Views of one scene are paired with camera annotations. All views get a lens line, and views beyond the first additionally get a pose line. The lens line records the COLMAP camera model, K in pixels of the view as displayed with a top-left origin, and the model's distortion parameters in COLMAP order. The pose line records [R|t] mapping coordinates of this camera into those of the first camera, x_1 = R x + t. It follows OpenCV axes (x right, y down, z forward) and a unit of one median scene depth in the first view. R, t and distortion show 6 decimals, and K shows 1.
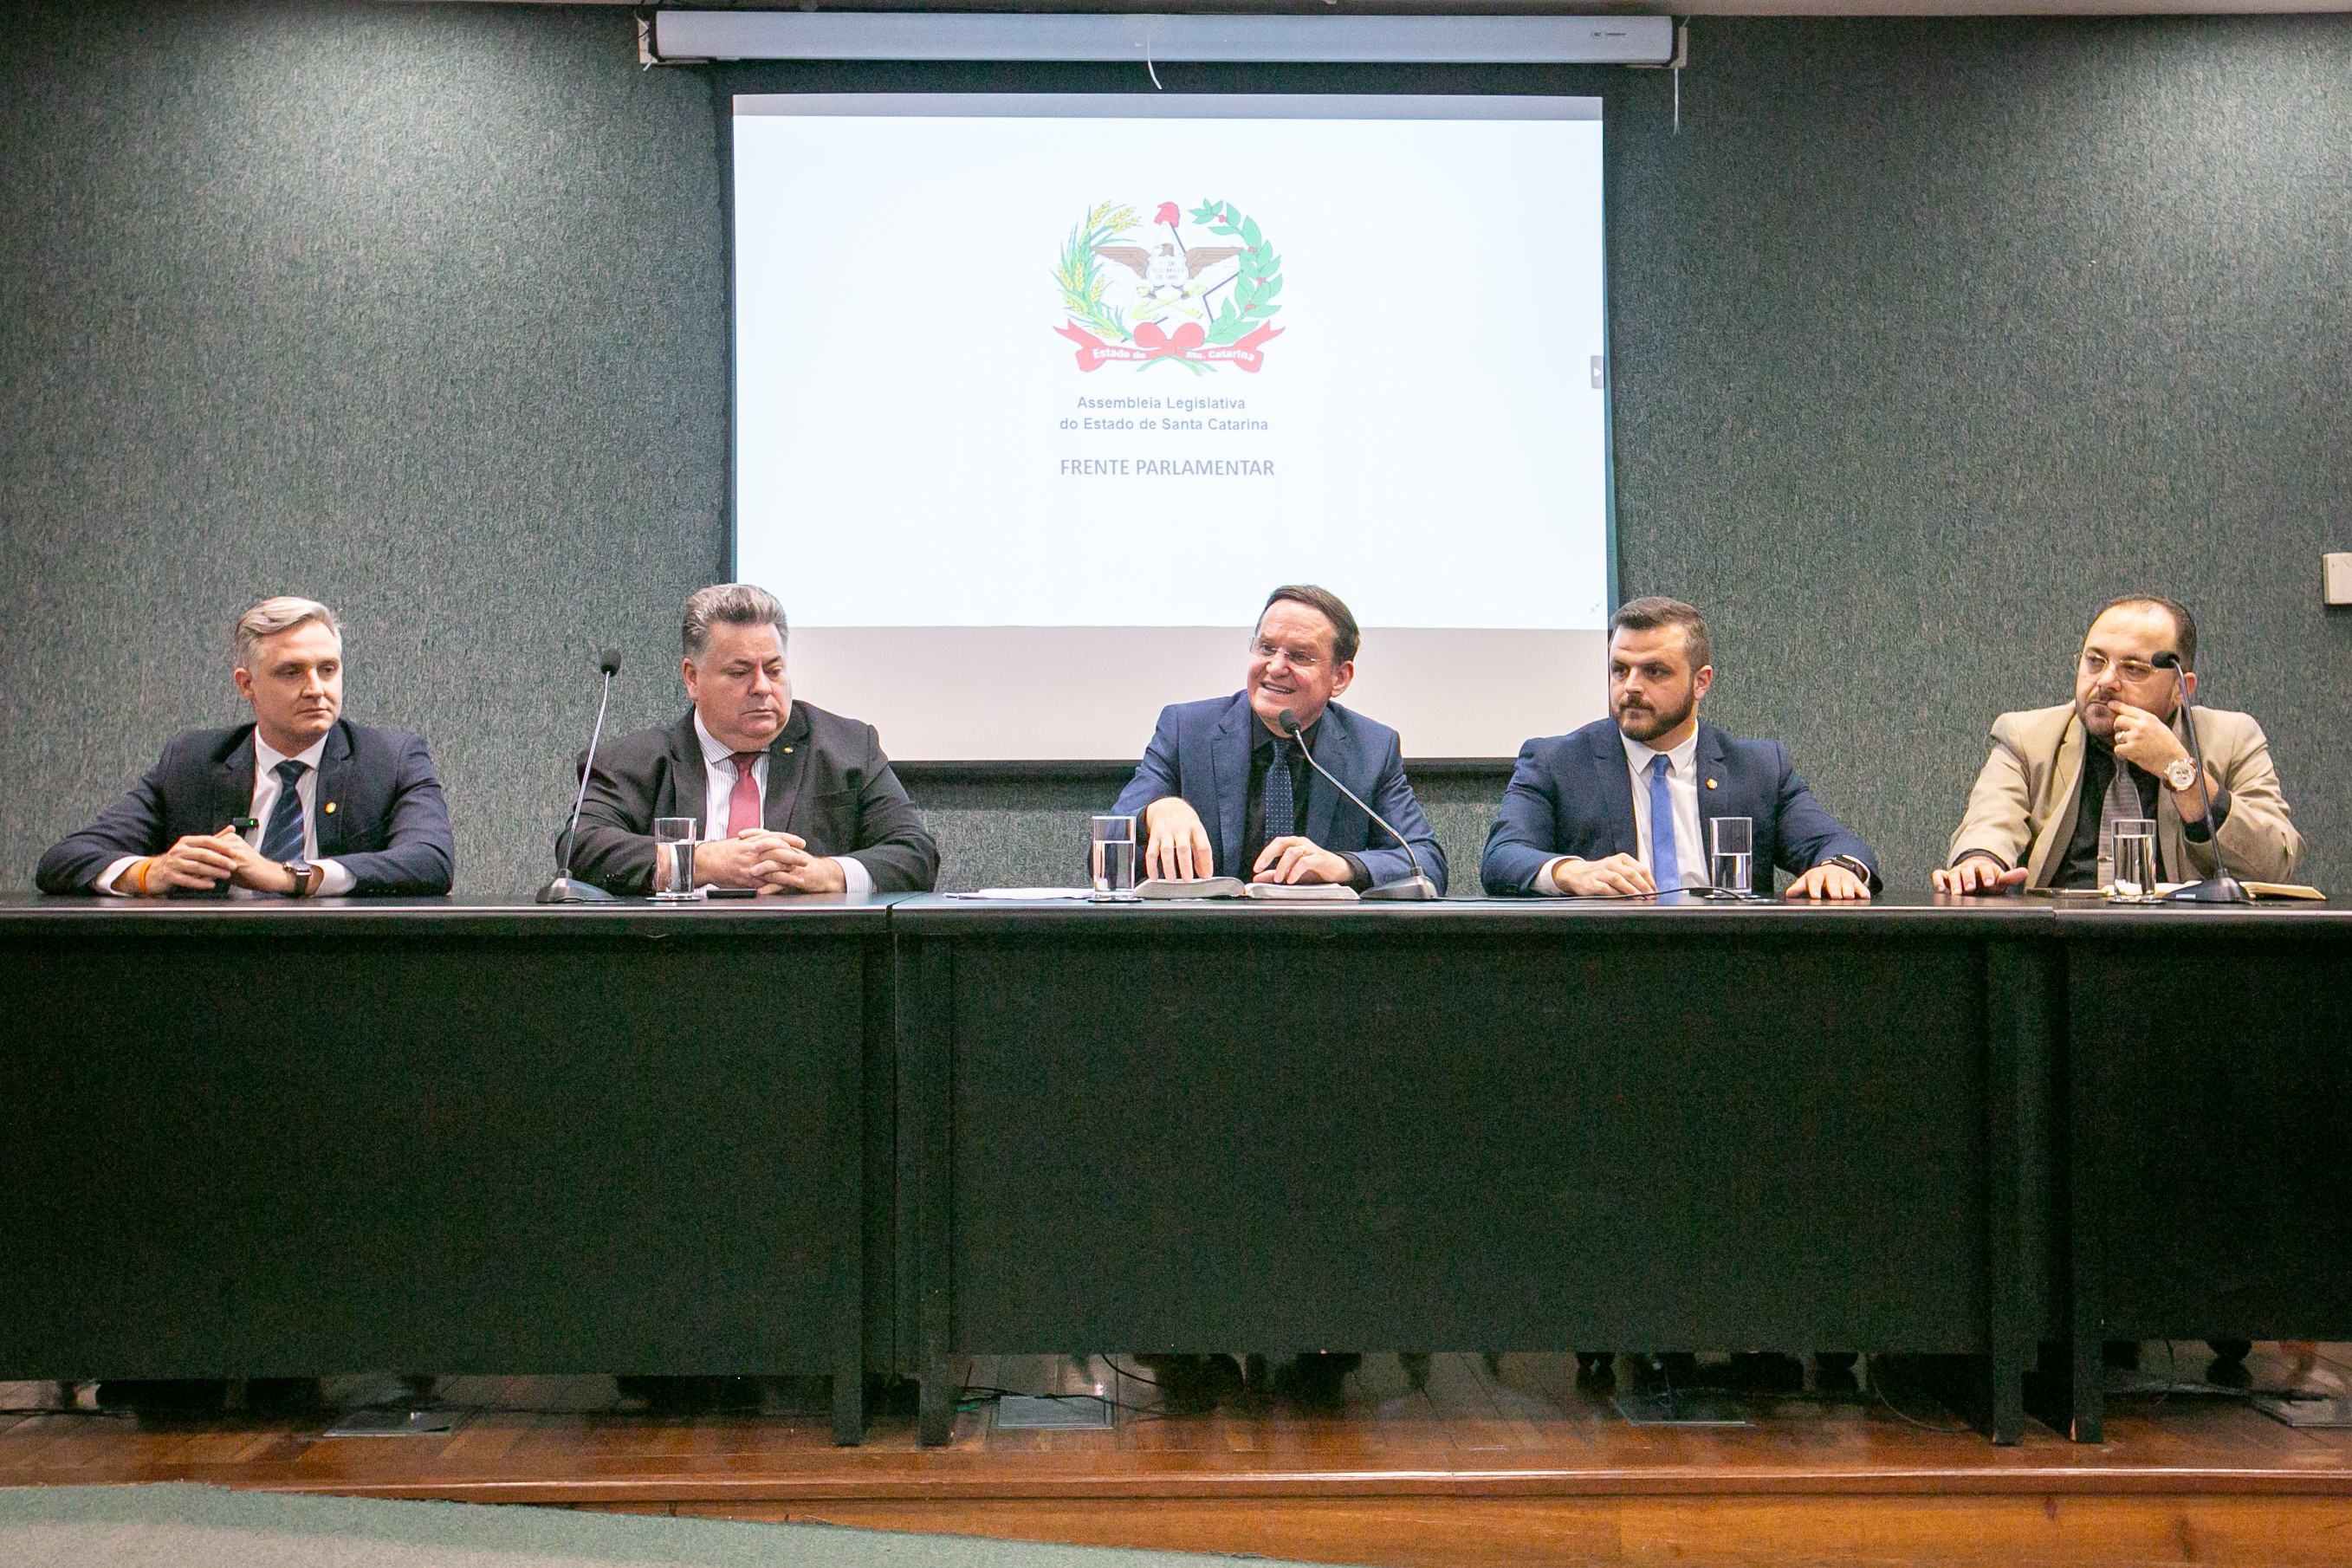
lens RADIAL K [[2378.9, 0, 1170.4], [0, 2378.9, 760.8], [0, 0, 1]] dist [0.026649, 0.000000]
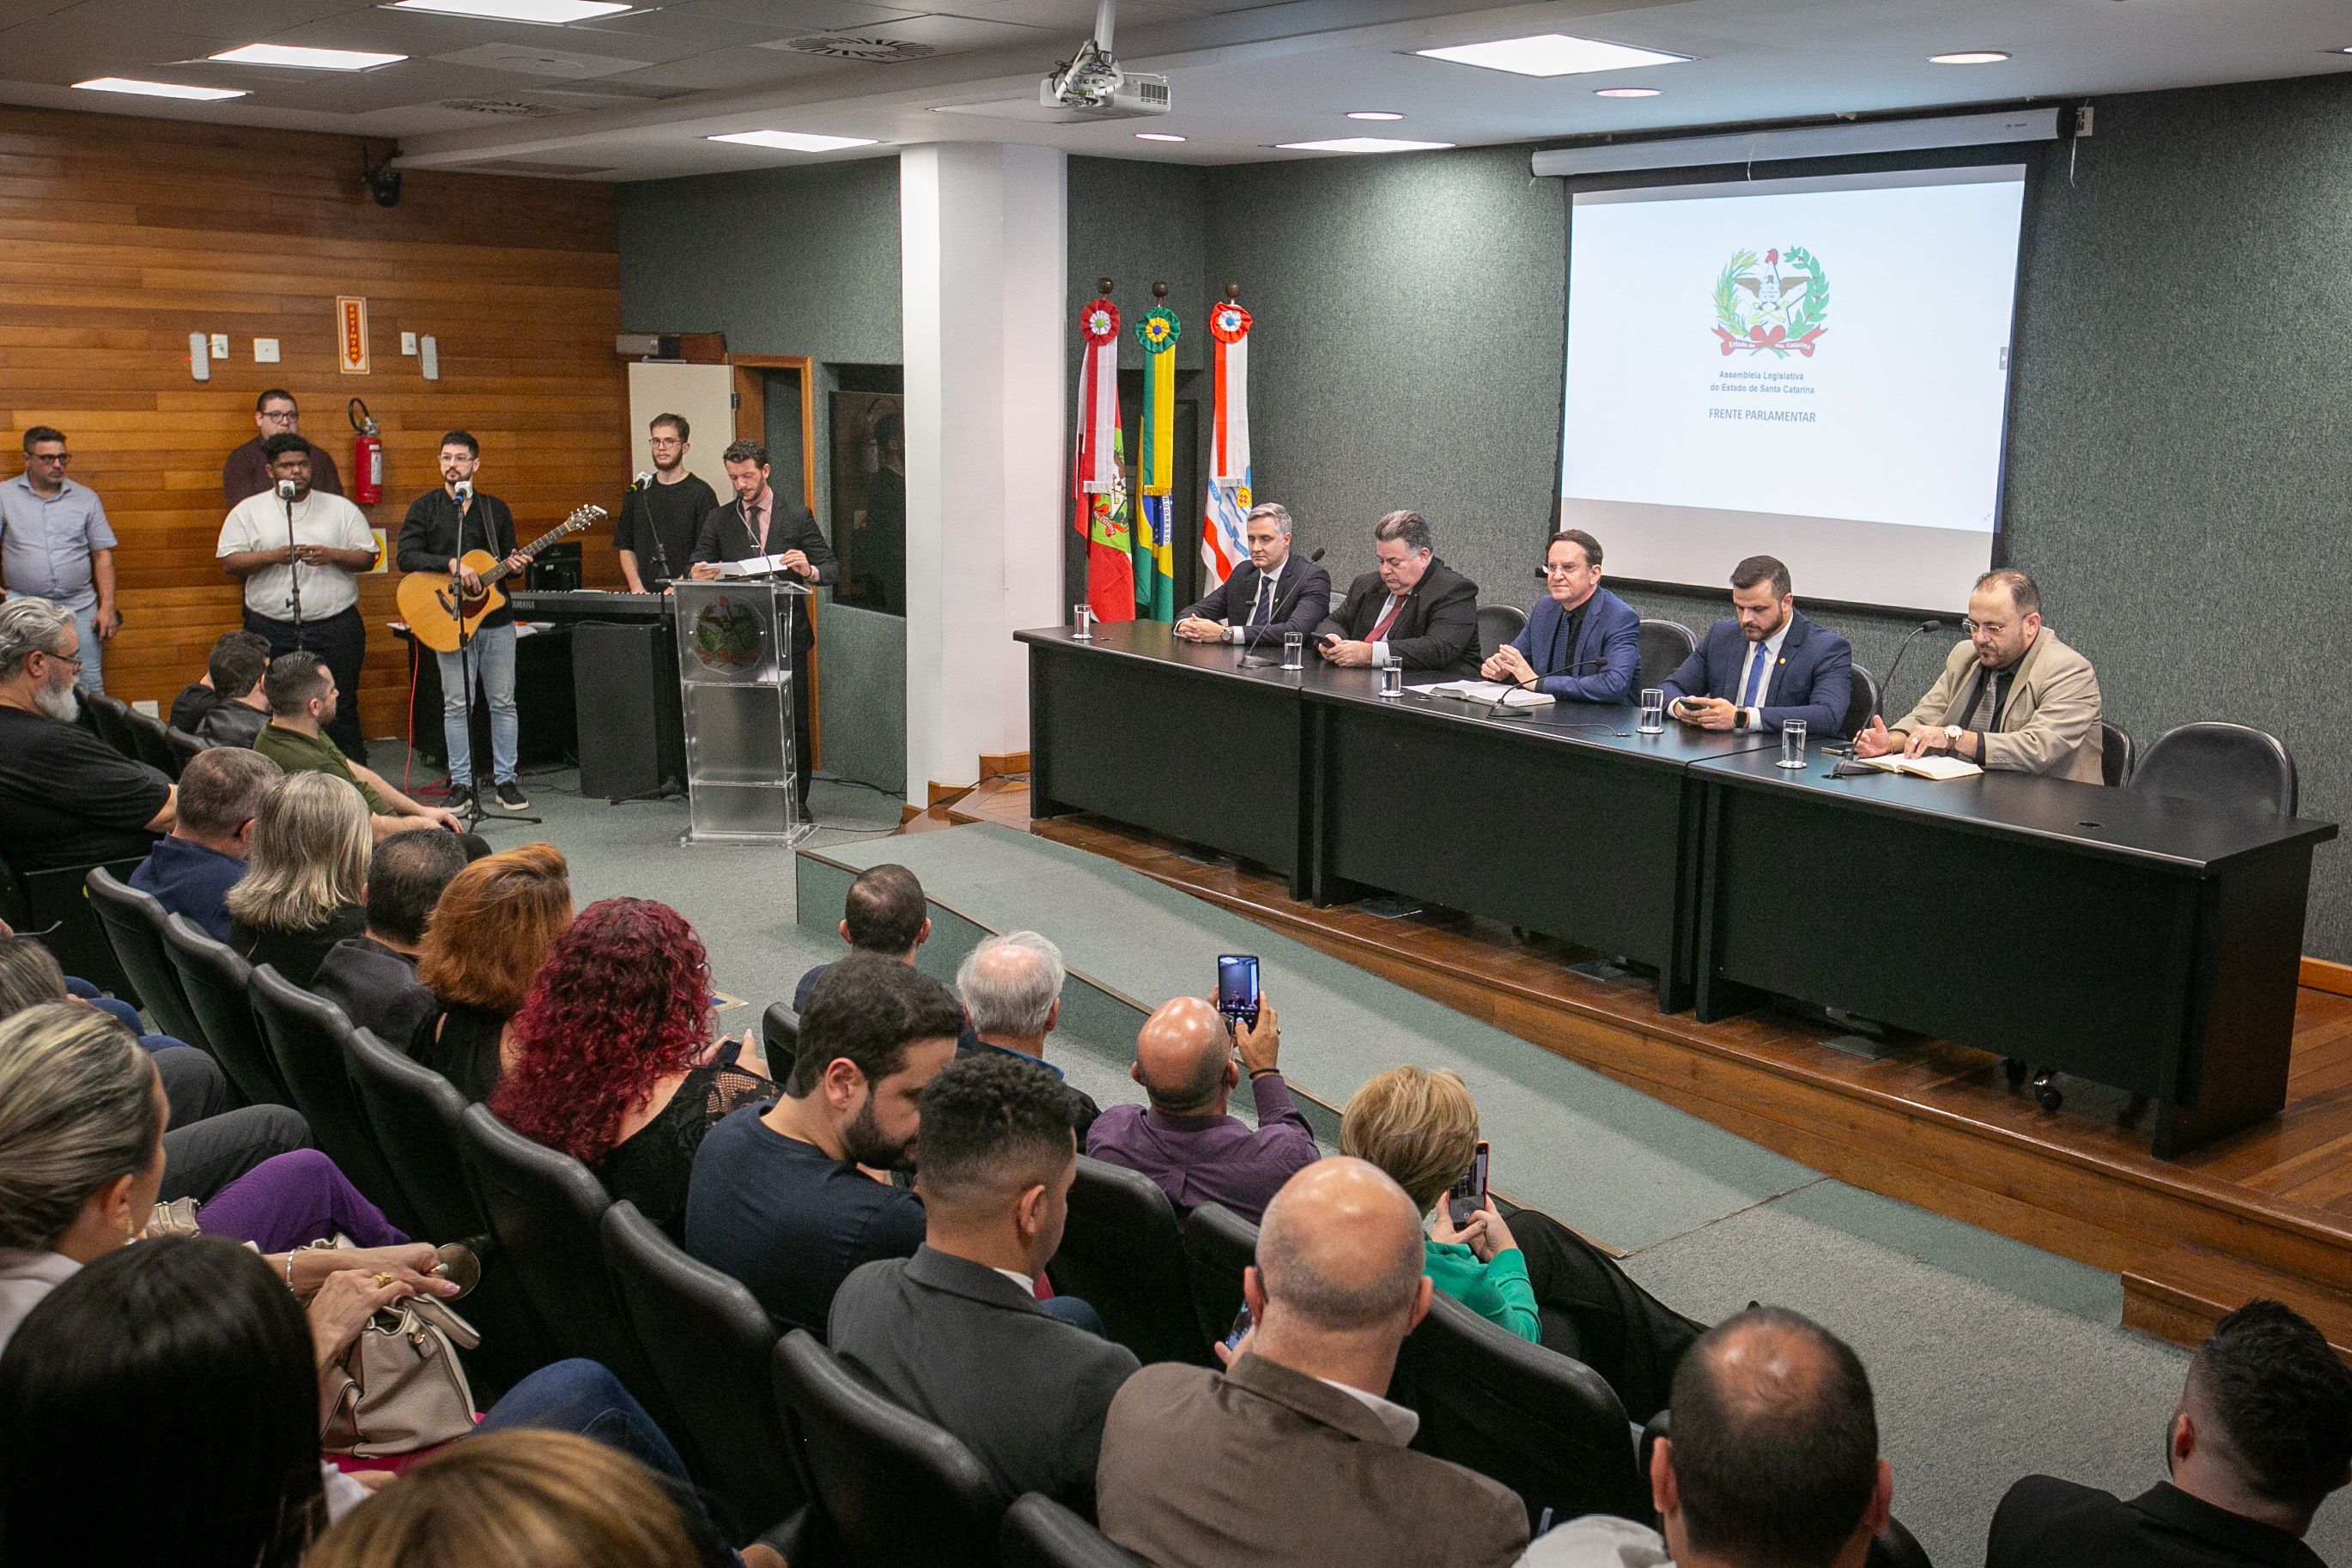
lens RADIAL K [[2231.8, 0, 1180.7], [0, 2231.8, 797.4], [0, 0, 1]] dist [0.107917, 0.000000]
pose [[0.613935, 0.167302, -0.771424, 1.006889], [0.002251, 0.976906, 0.213657, -0.199550], [0.789354, -0.132907, 0.599380, -0.297076]]
